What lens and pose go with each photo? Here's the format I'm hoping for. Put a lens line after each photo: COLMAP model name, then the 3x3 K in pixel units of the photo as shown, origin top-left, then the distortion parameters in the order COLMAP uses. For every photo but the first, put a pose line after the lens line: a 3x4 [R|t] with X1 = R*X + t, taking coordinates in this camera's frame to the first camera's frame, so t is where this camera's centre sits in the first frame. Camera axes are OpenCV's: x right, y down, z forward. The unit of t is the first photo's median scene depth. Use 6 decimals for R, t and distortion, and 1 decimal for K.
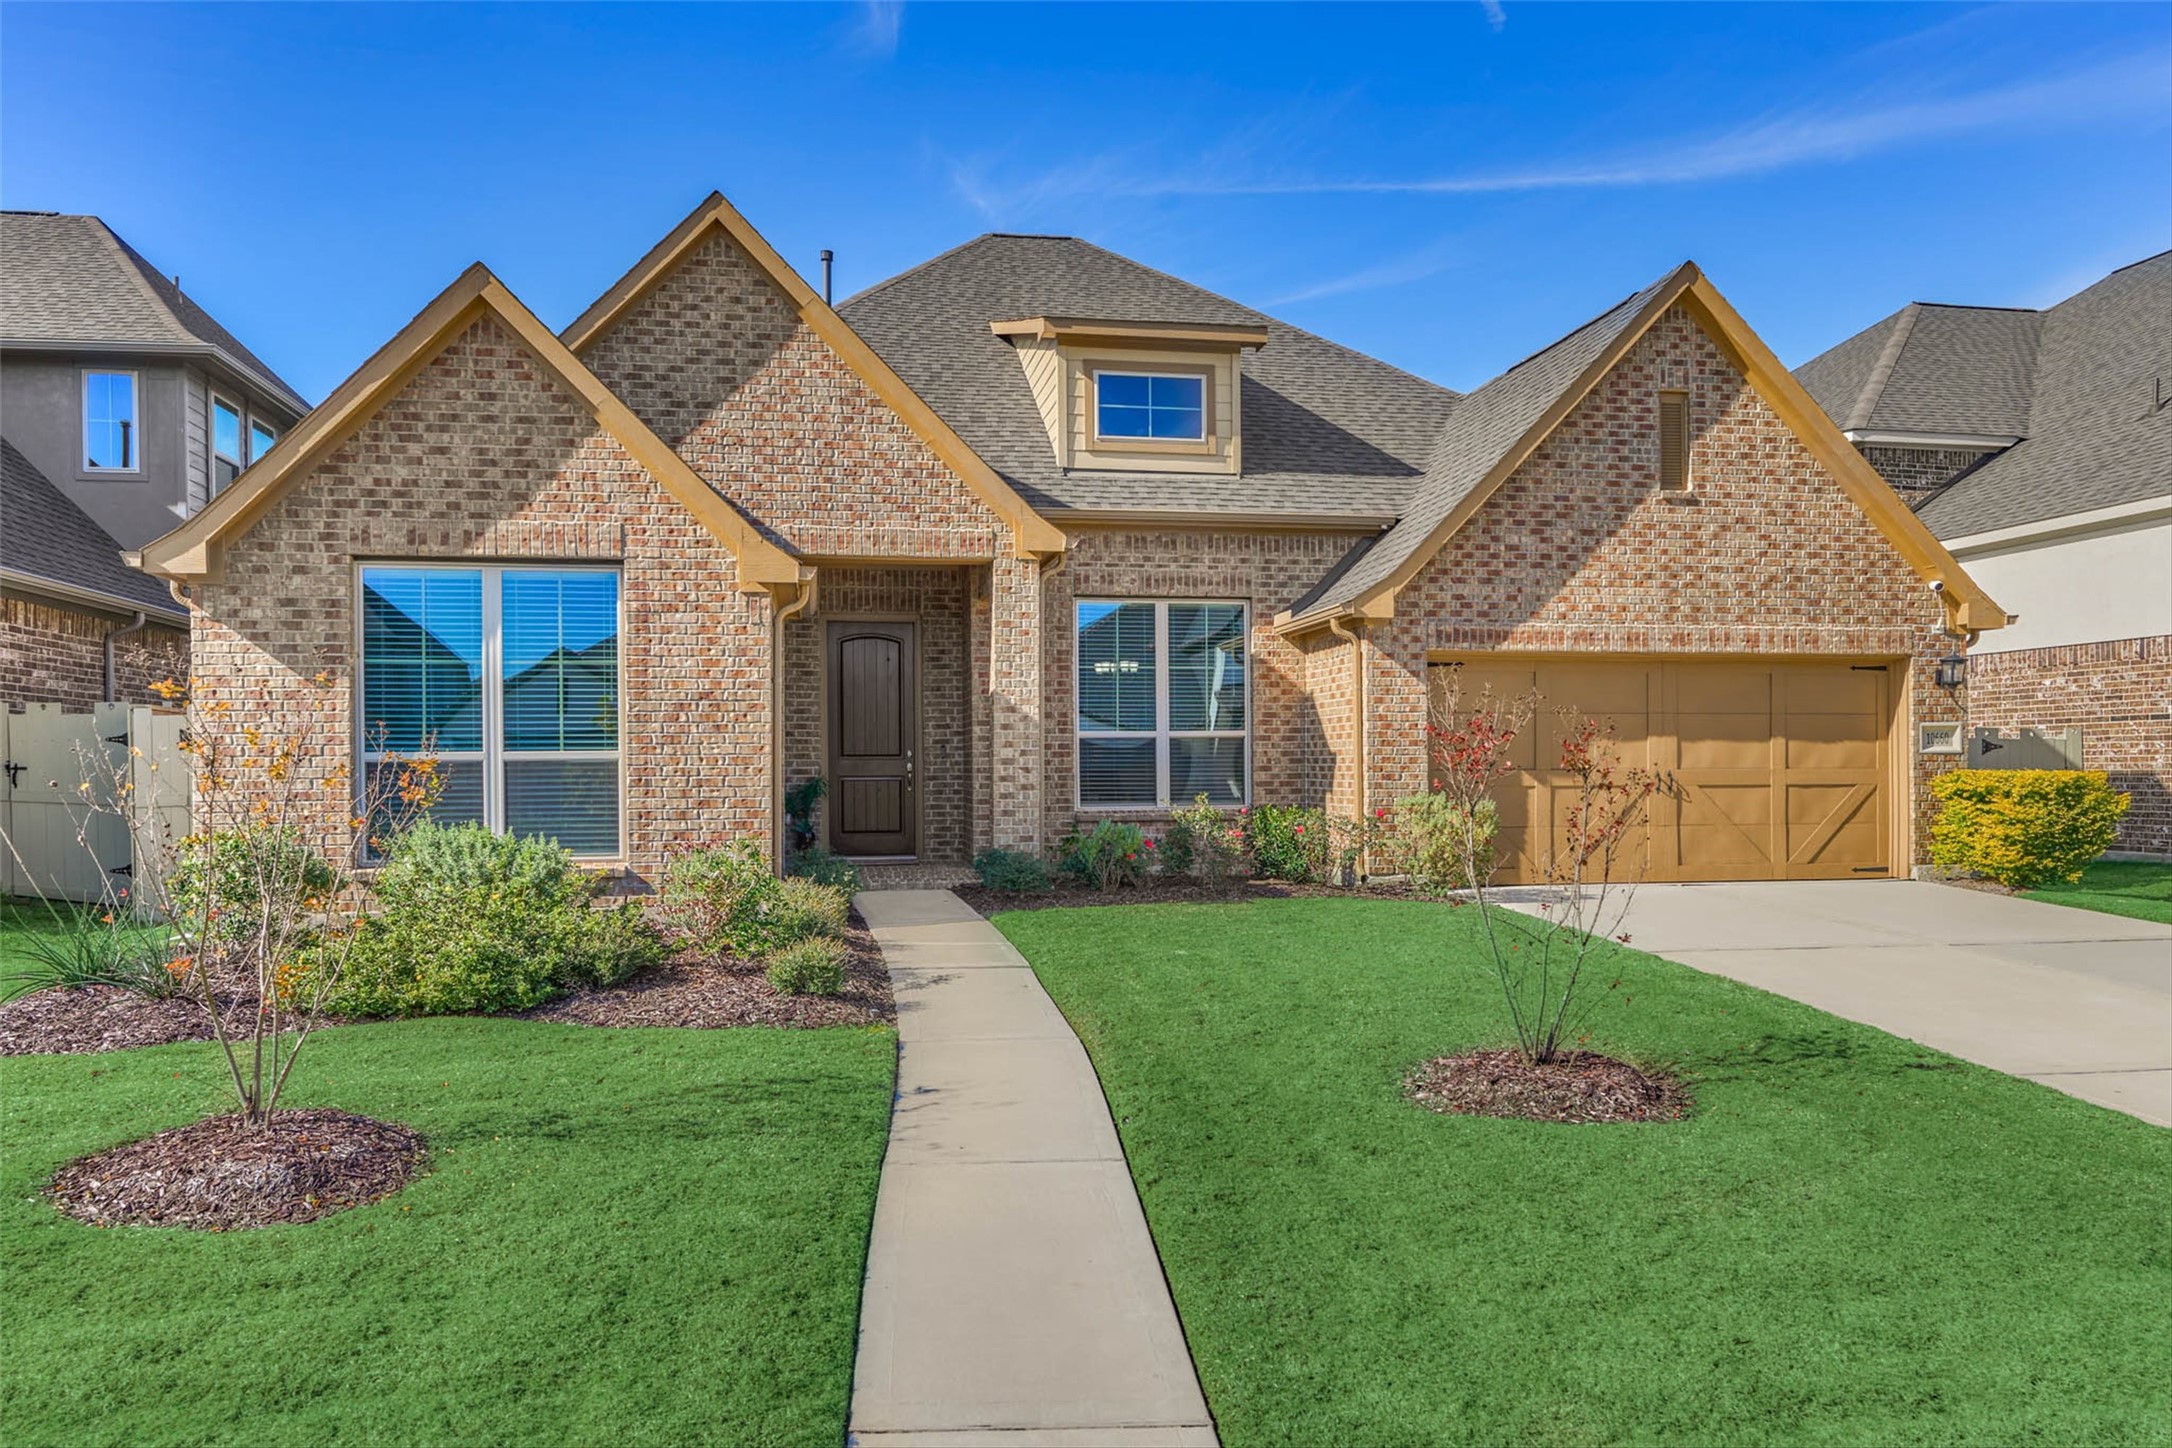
lens RADIAL K [[1537.4, 0, 1089.3], [0, 1537.4, 725.9], [0, 0, 1]] dist [0.011774, 0.003367]
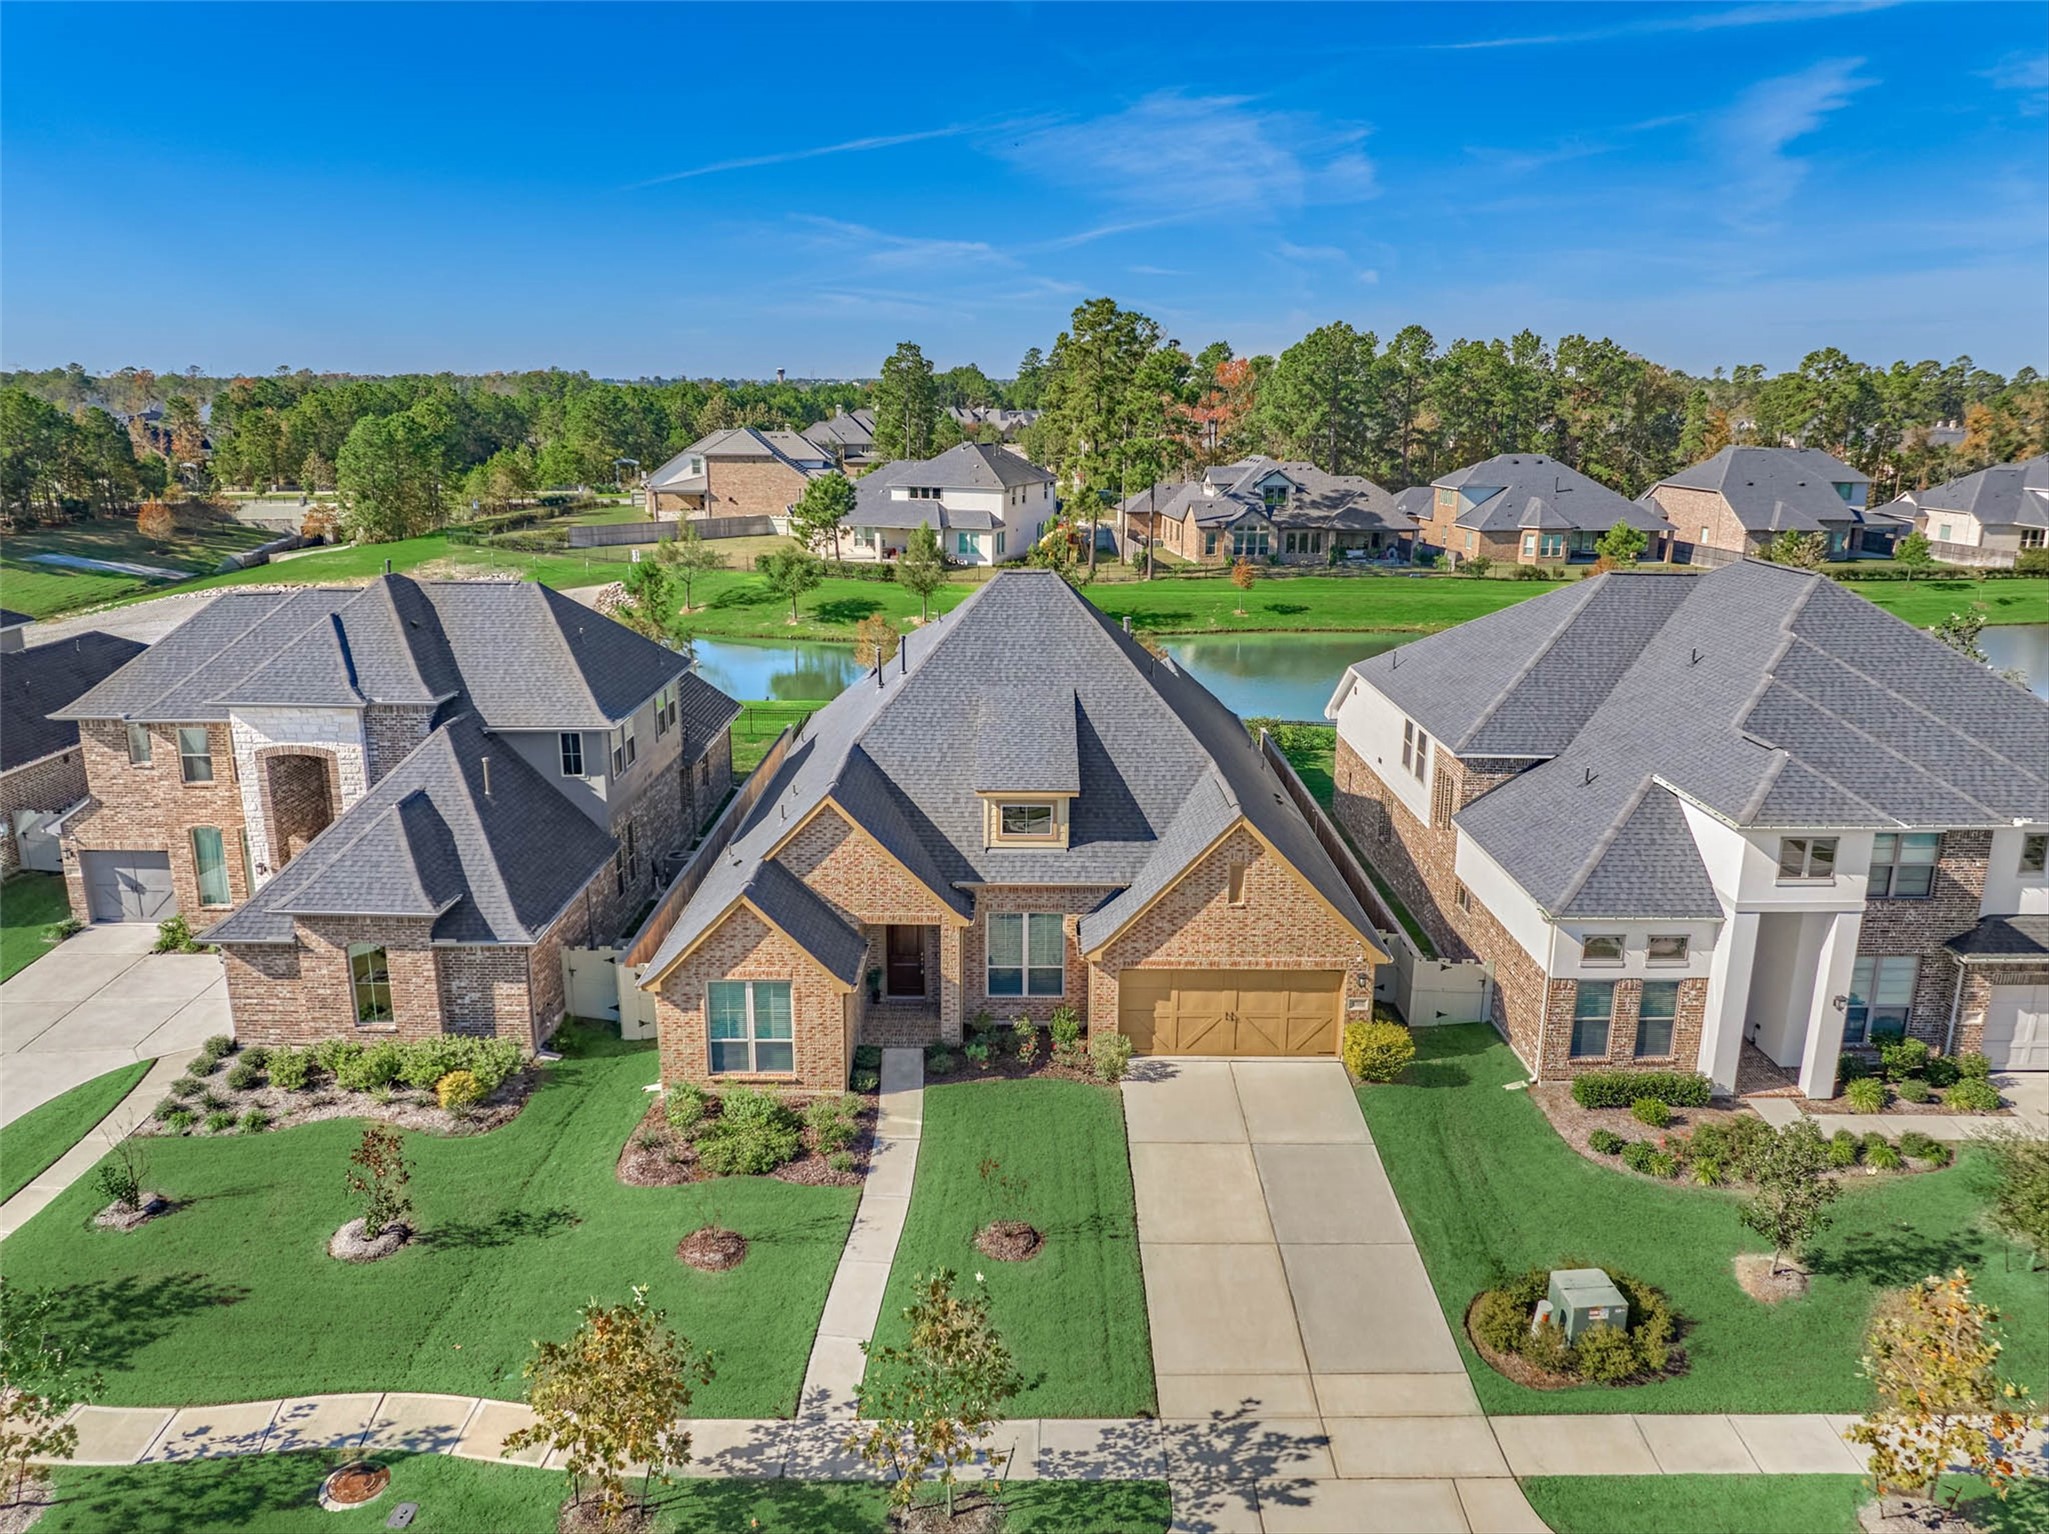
lens RADIAL K [[1448.0, 0, 1023.2], [0, 1448.0, 766.8], [0, 0, 1]] dist [-0.000600, -0.000209]
pose [[0.985425, 0.054666, -0.161086, 0.401184], [-0.012568, 0.967767, 0.251534, -0.881384], [0.169644, -0.245843, 0.954349, -1.054902]]
